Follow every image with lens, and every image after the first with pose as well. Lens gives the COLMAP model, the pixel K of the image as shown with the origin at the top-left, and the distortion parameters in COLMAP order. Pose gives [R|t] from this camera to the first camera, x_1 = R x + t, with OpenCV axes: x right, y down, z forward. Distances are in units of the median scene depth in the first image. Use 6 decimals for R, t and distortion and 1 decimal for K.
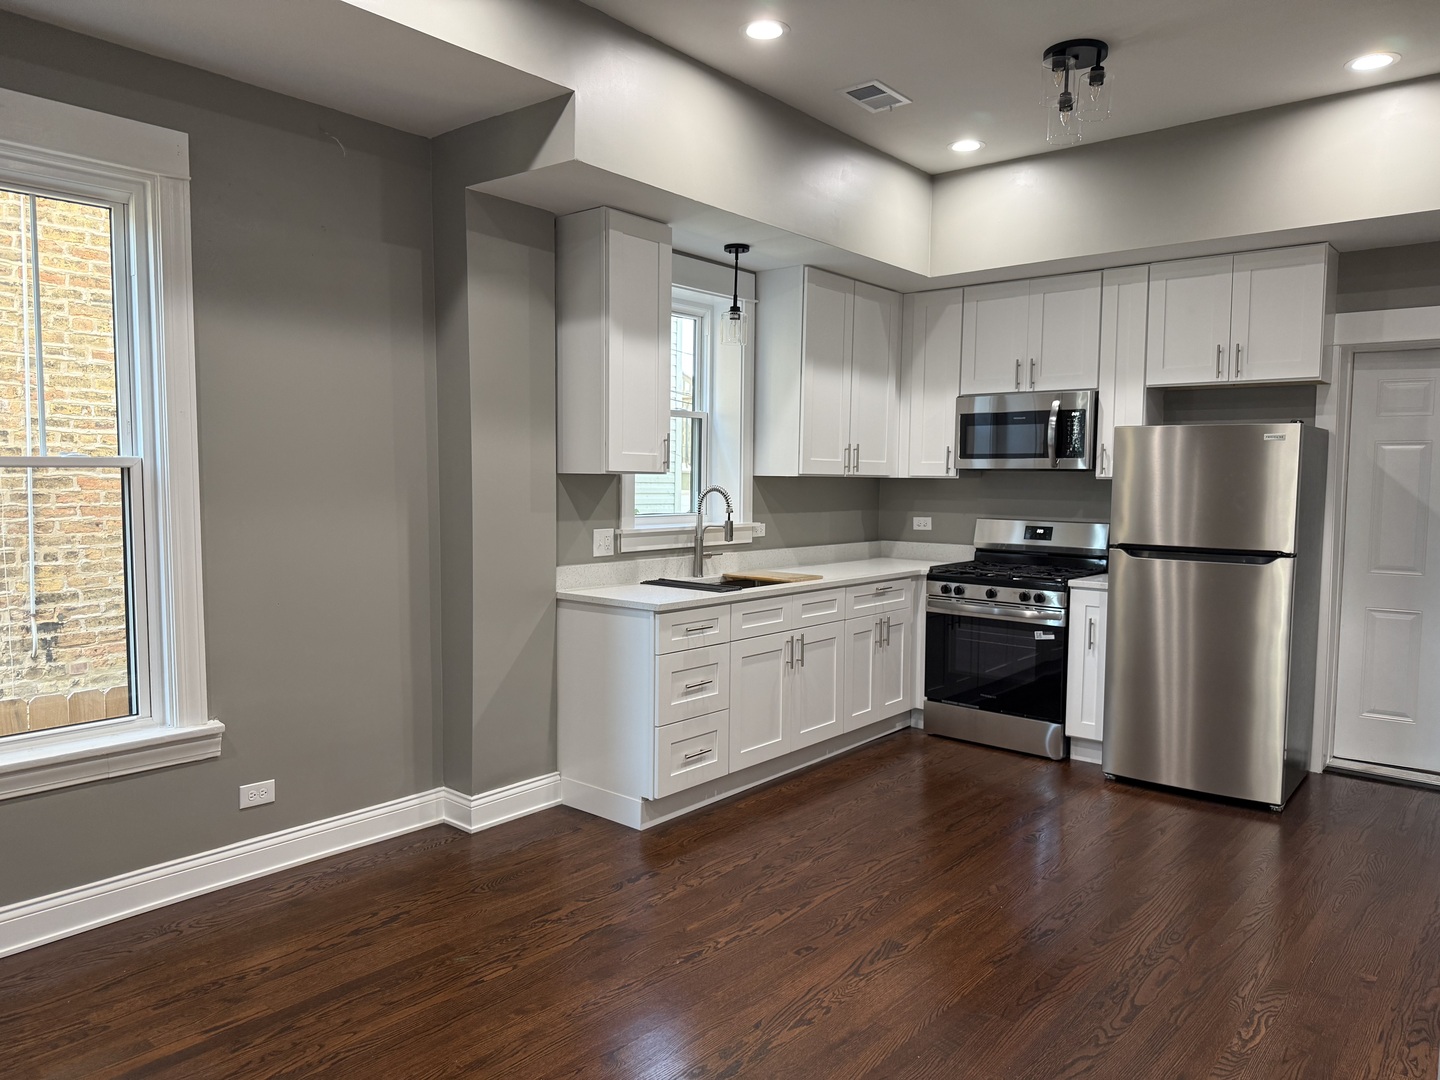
lens RADIAL K [[1001.4, 0, 720.0], [0, 1001.4, 540.0], [0, 0, 1]] dist [0.123546, -0.159513]
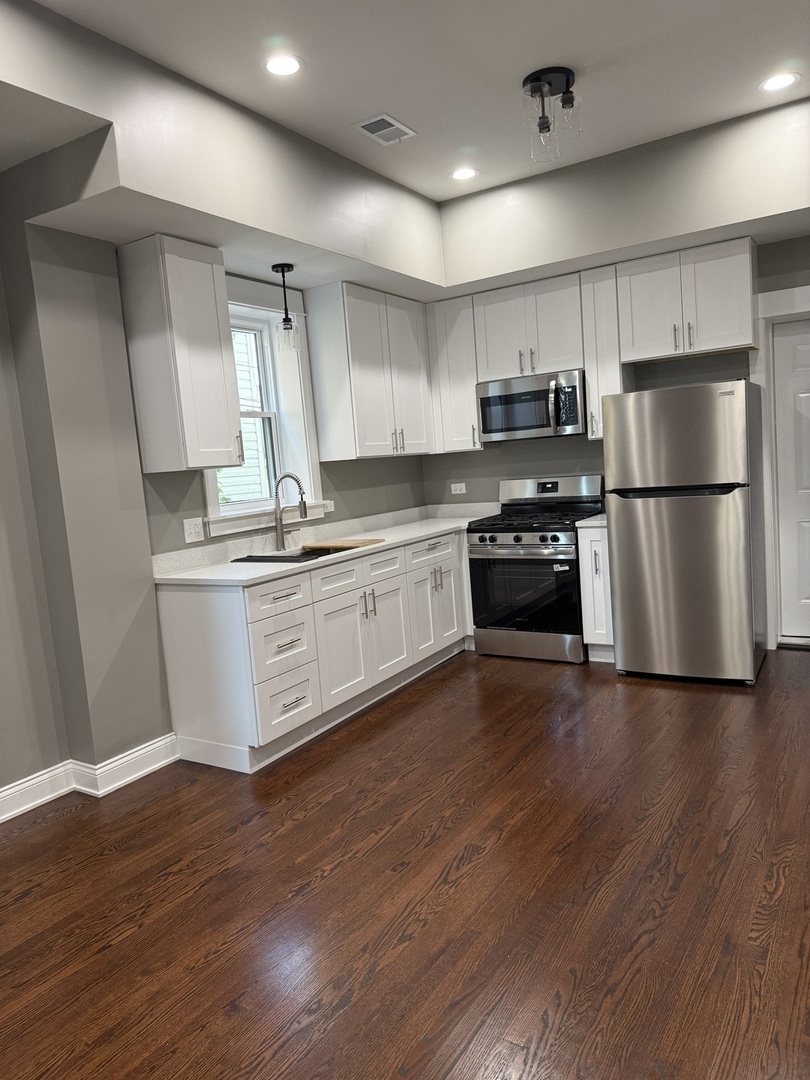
lens RADIAL K [[751.0, 0, 405.0], [0, 751.0, 540.0], [0, 0, 1]] dist [0.123546, -0.159513]
pose [[0.986230, -0.103927, 0.128645, 0.011138], [0.098819, 0.994065, 0.045491, -0.002323], [-0.132609, -0.032152, 0.990647, 0.107410]]
